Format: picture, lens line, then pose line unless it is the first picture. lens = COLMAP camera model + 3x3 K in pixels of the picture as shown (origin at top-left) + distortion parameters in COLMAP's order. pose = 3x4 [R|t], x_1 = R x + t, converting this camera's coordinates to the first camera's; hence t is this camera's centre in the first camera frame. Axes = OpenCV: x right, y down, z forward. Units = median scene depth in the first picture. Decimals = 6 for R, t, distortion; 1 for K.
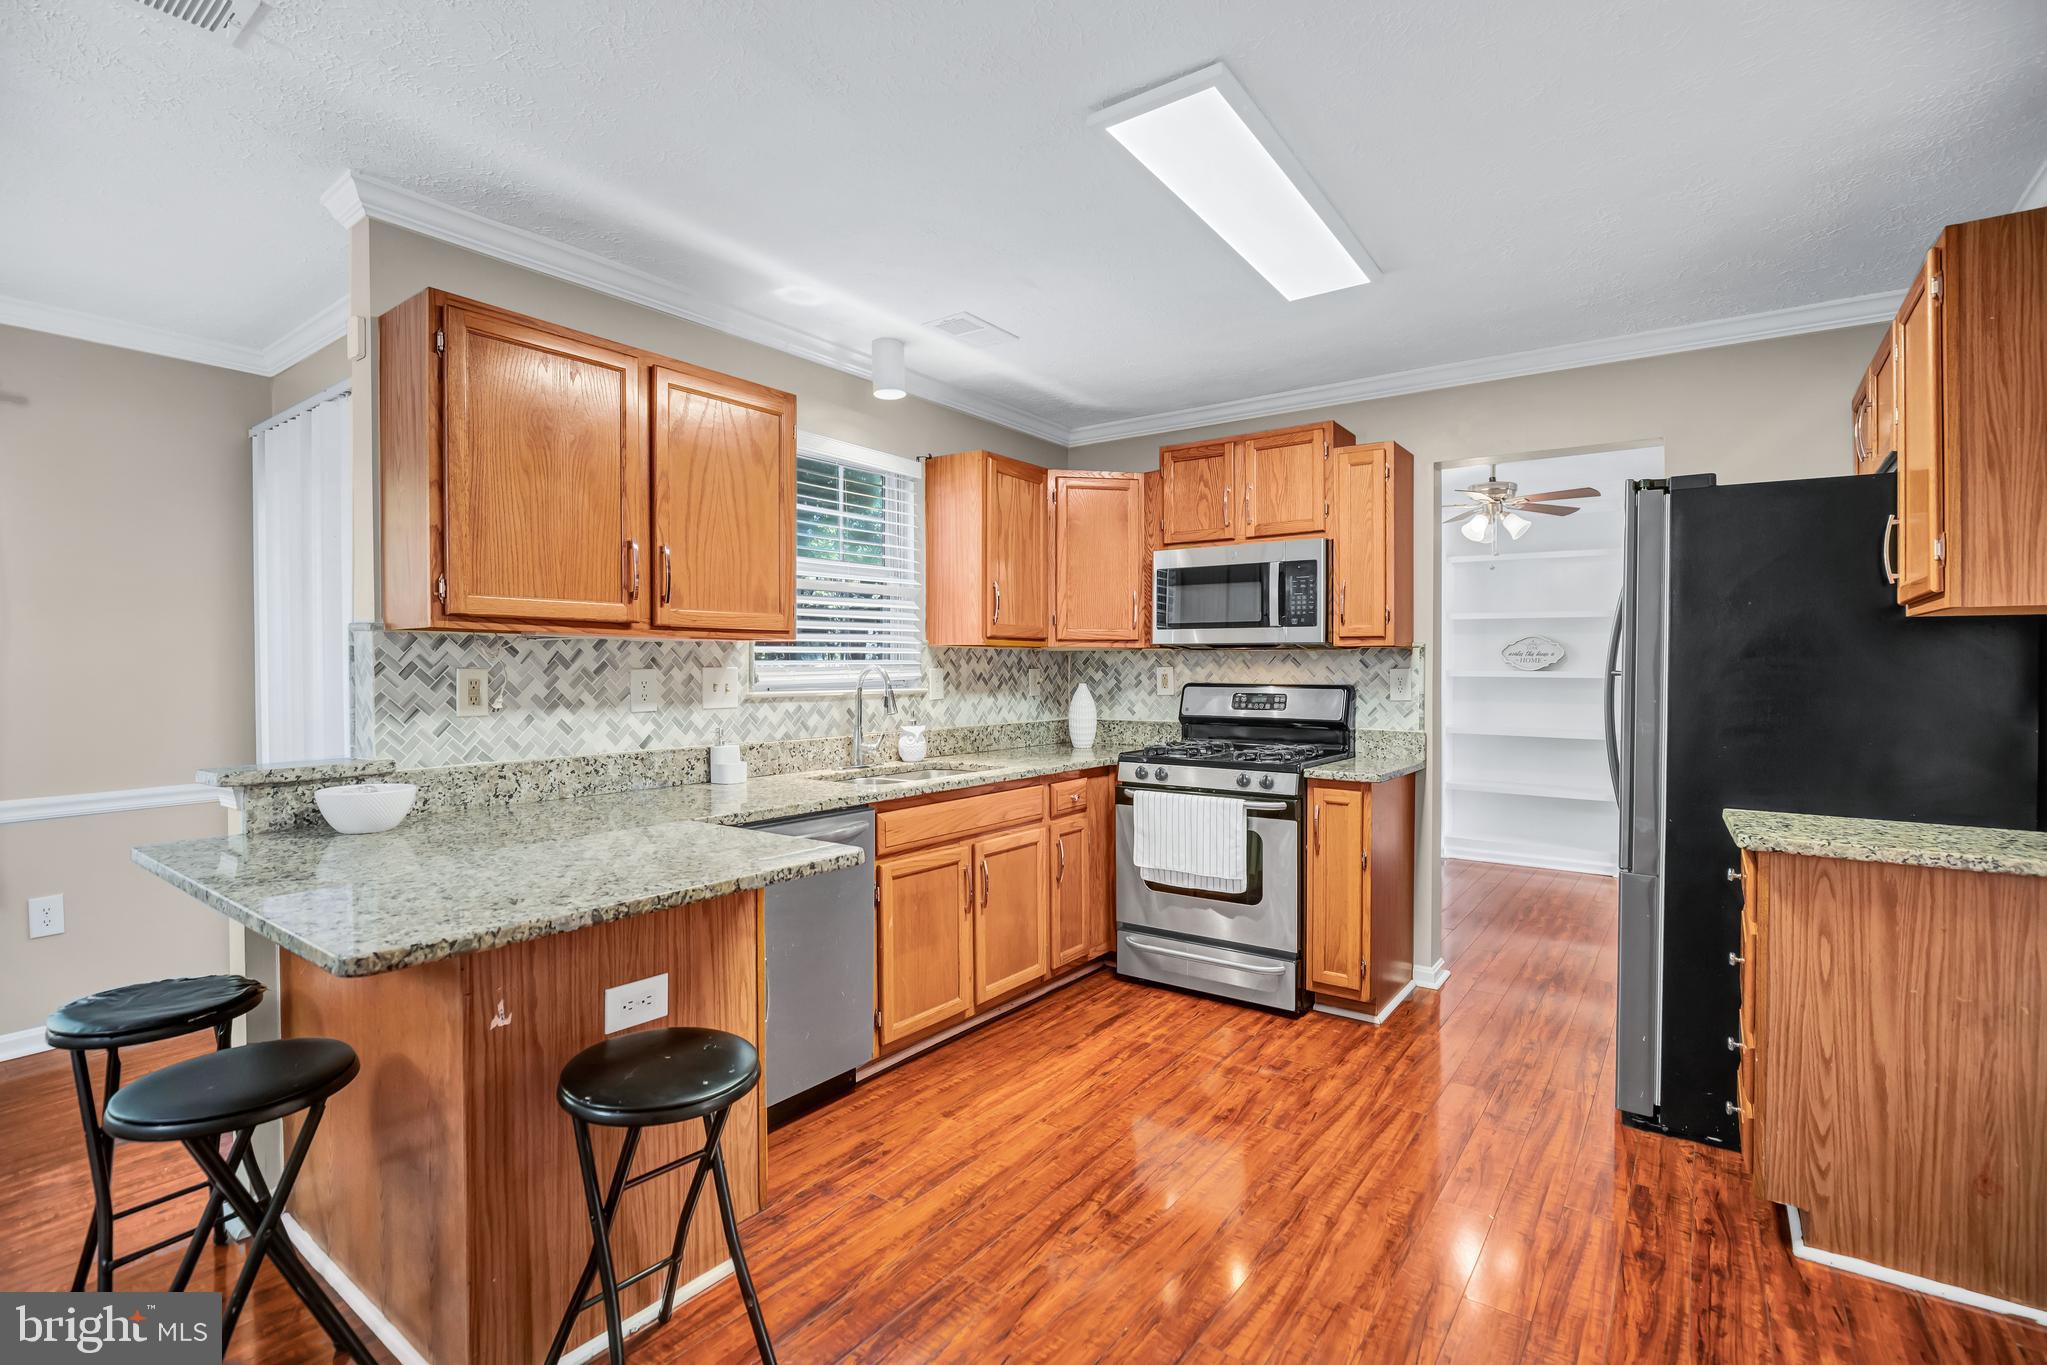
lens RADIAL K [[954.4, 0, 1016.4], [0, 954.4, 680.3], [0, 0, 1]] dist [-0.029281, 0.005220]
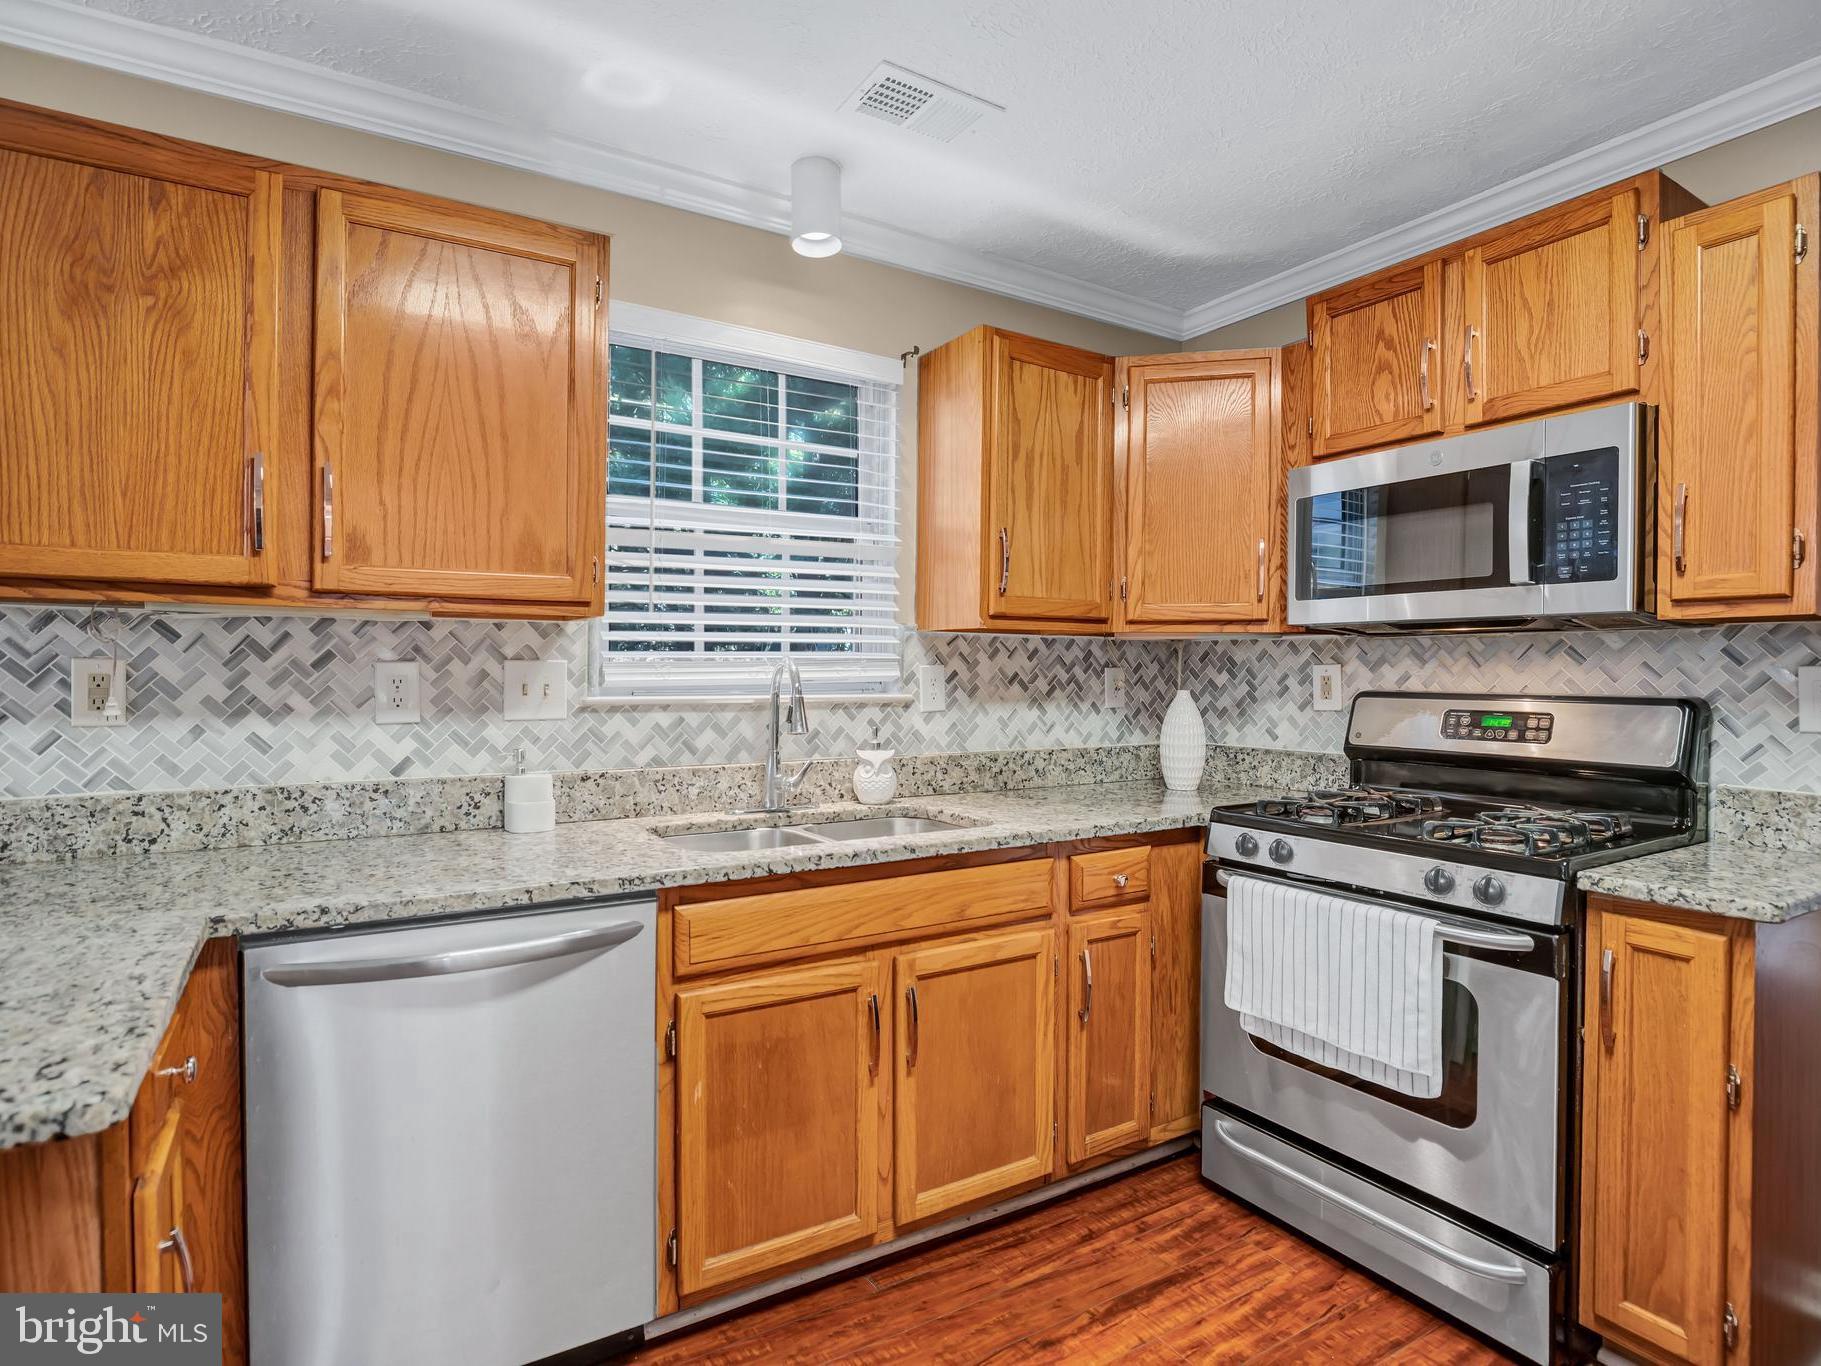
lens RADIAL K [[948.9, 0, 866.9], [0, 948.9, 682.3], [0, 0, 1]] dist [-0.023626, 0.000568]
pose [[0.919697, 0.006943, -0.392568, 0.163628], [-0.008452, 0.999962, -0.002116, 0.001695], [0.392539, 0.005265, 0.919720, 0.435787]]
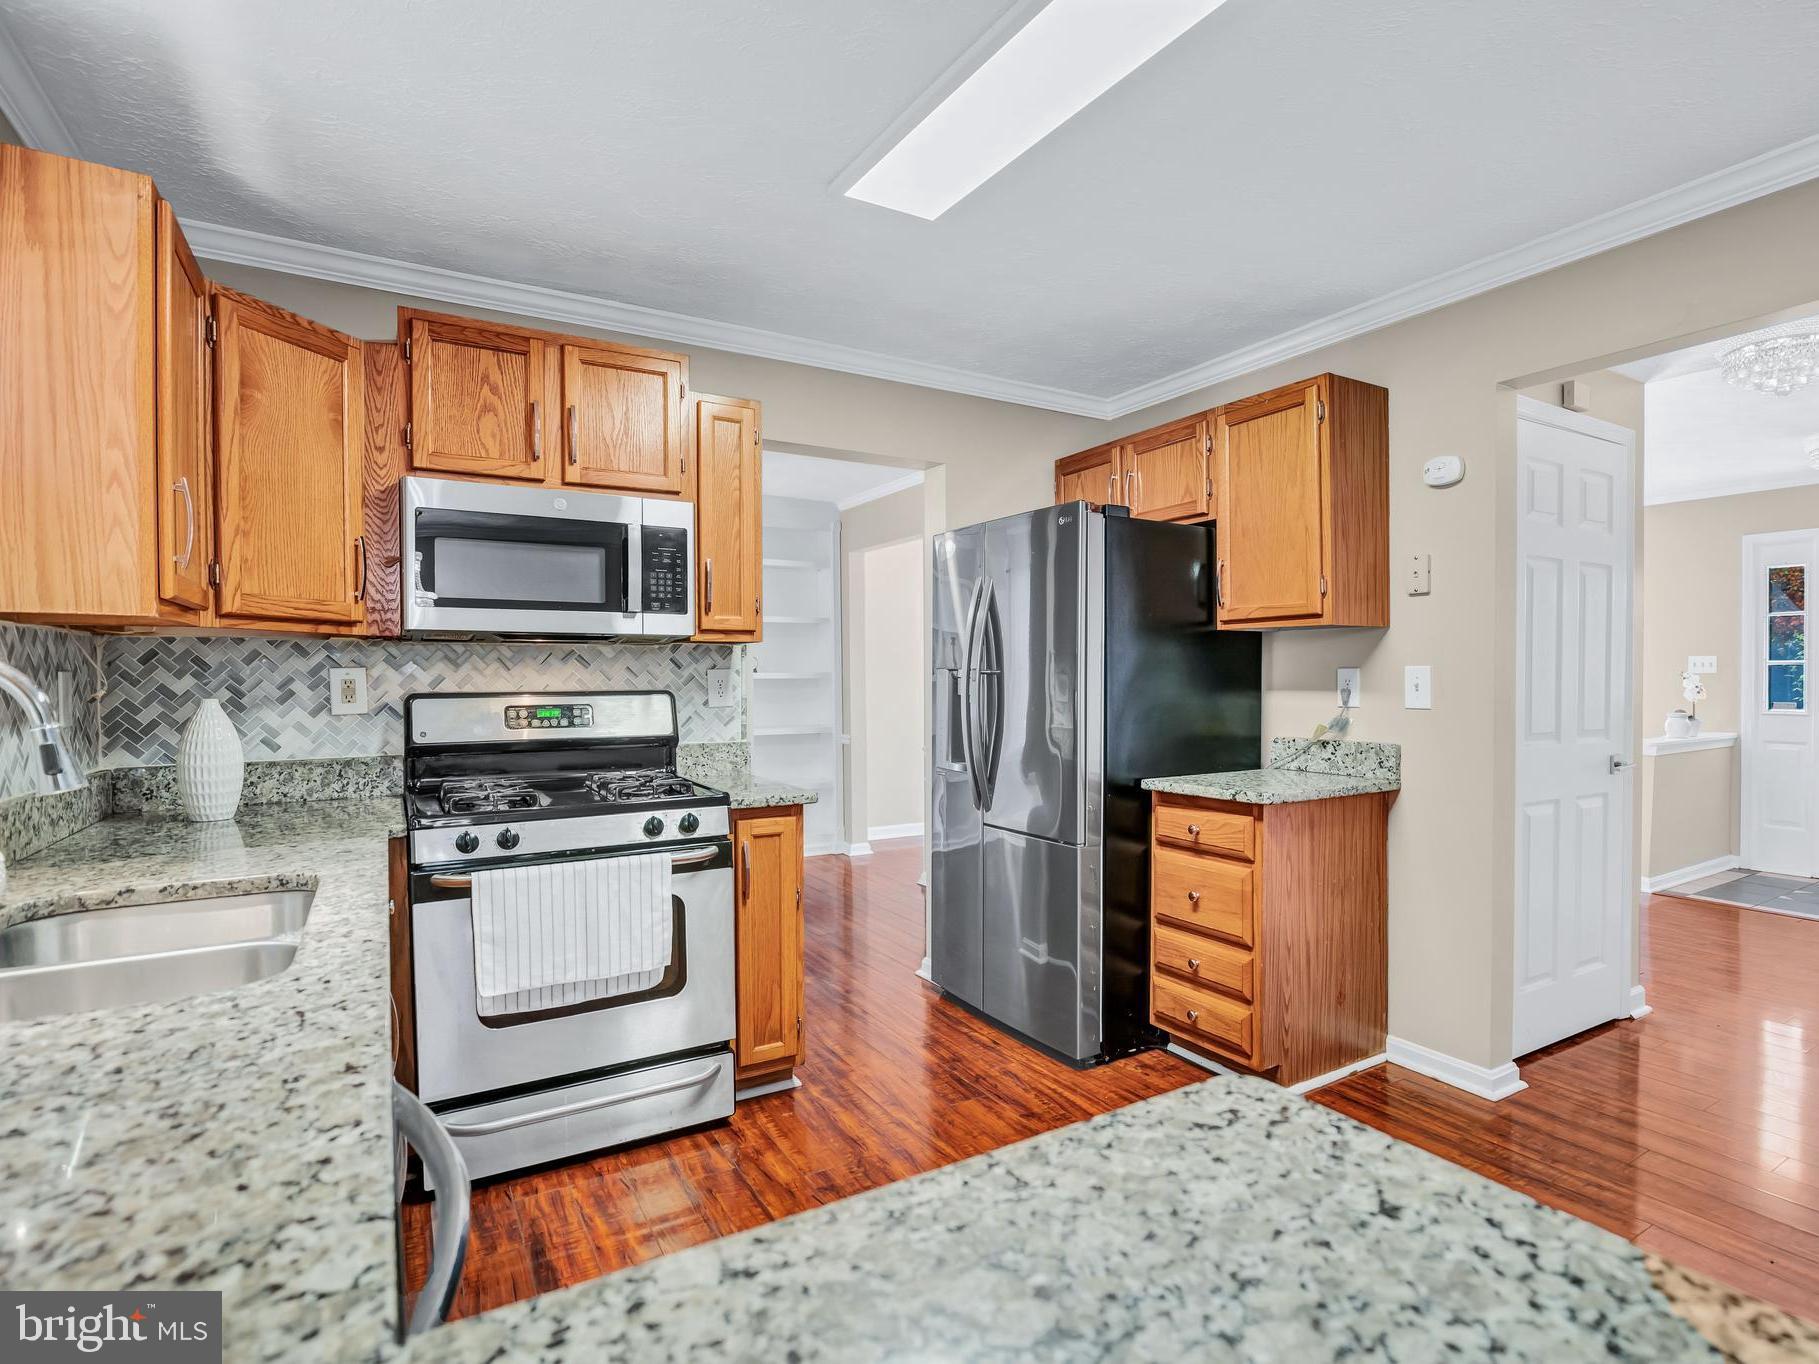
lens RADIAL K [[947.9, 0, 983.8], [0, 947.9, 690.8], [0, 0, 1]] dist [-0.023626, 0.000568]
pose [[0.360382, -0.022492, 0.932534, -0.342573], [0.016644, 0.999705, 0.017680, -0.004167], [-0.932656, 0.009149, 0.360650, 0.543172]]
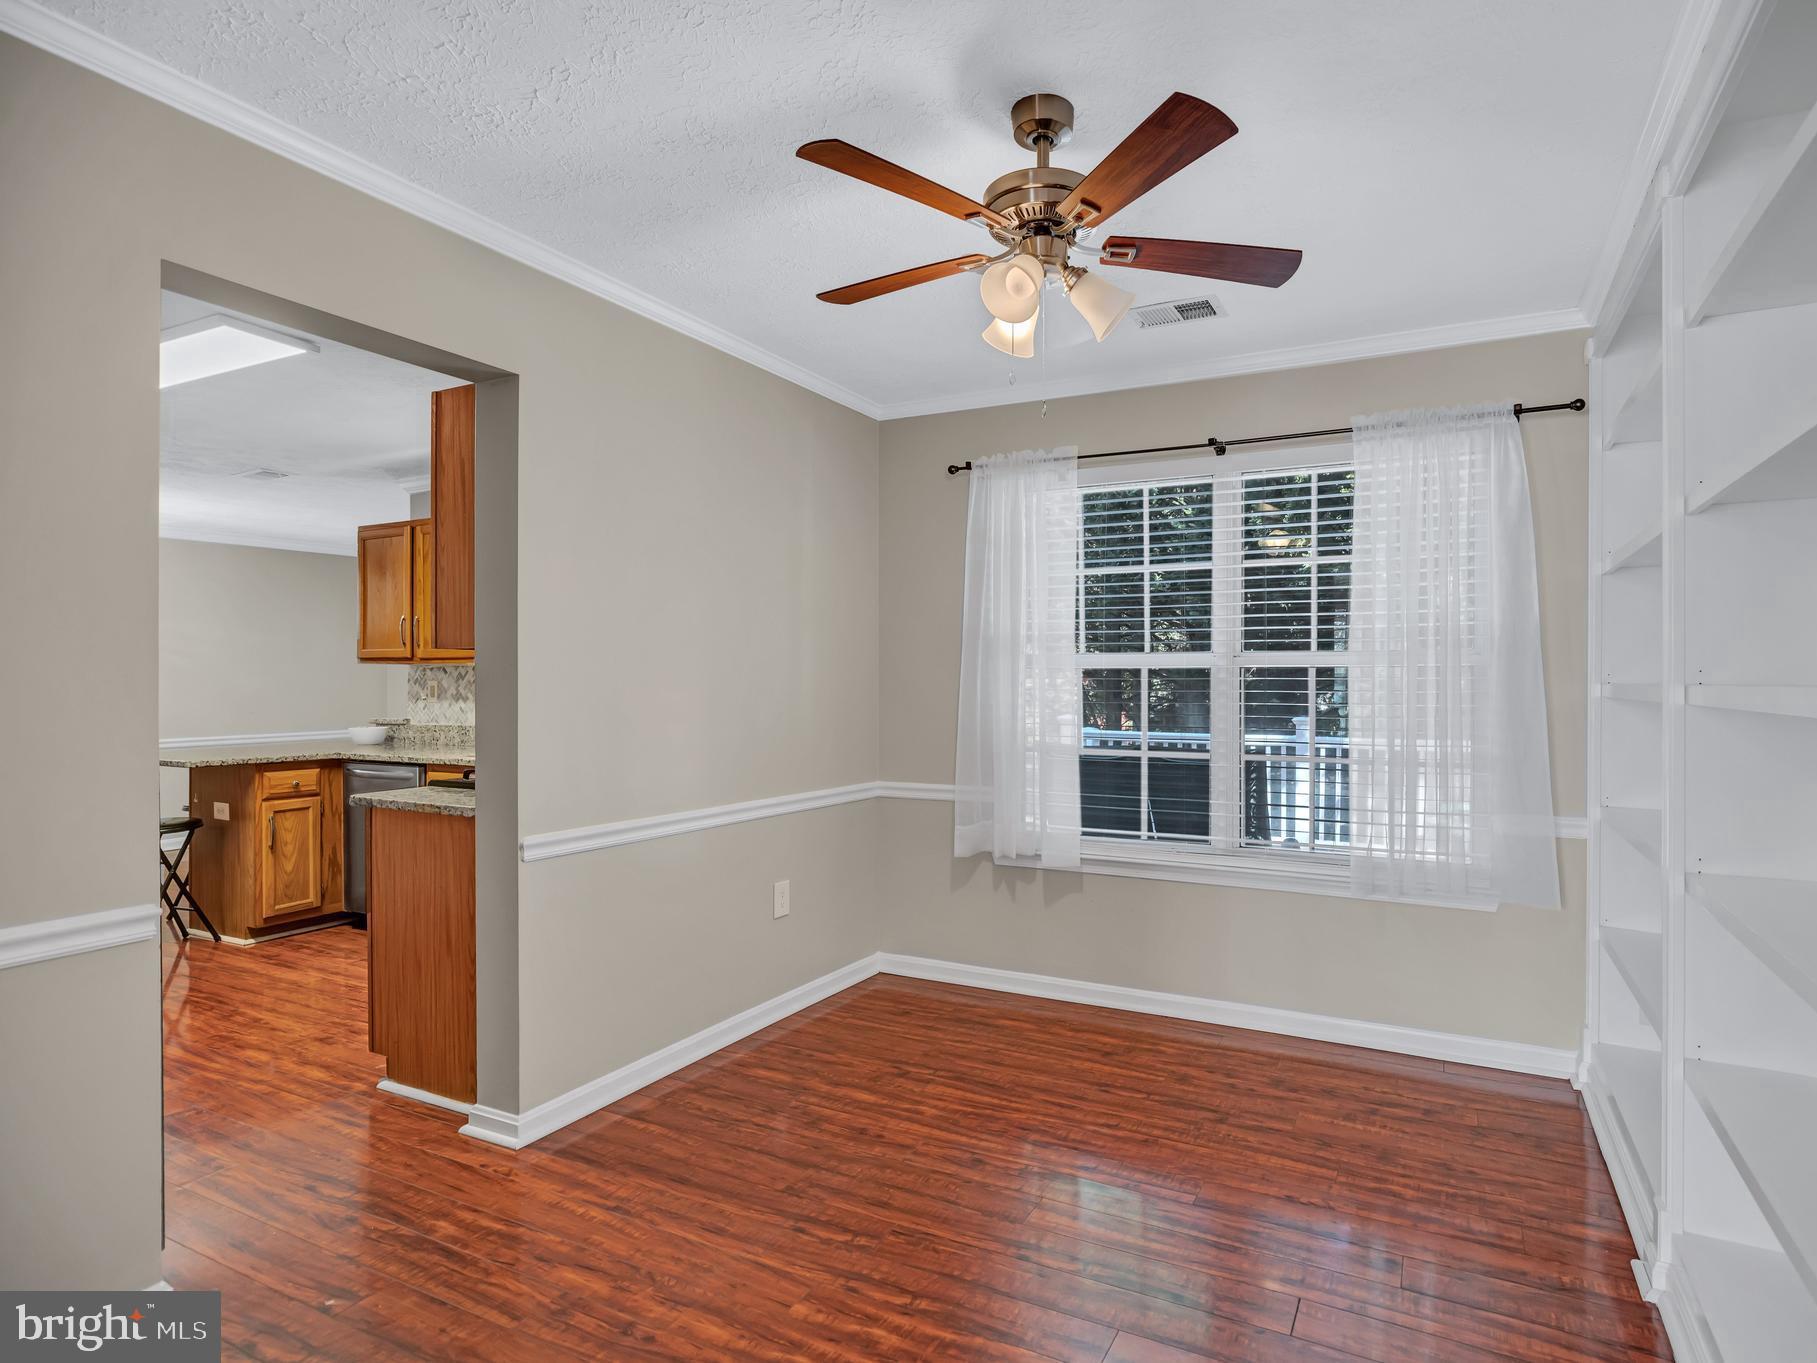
lens RADIAL K [[946.8, 0, 1028.6], [0, 946.8, 676.8], [0, 0, 1]] dist [-0.023626, 0.000568]
pose [[0.199954, -0.001405, -0.979804, 1.357976], [-0.011233, 0.999930, -0.003726, -0.020842], [0.979741, 0.011751, 0.199924, 1.423936]]
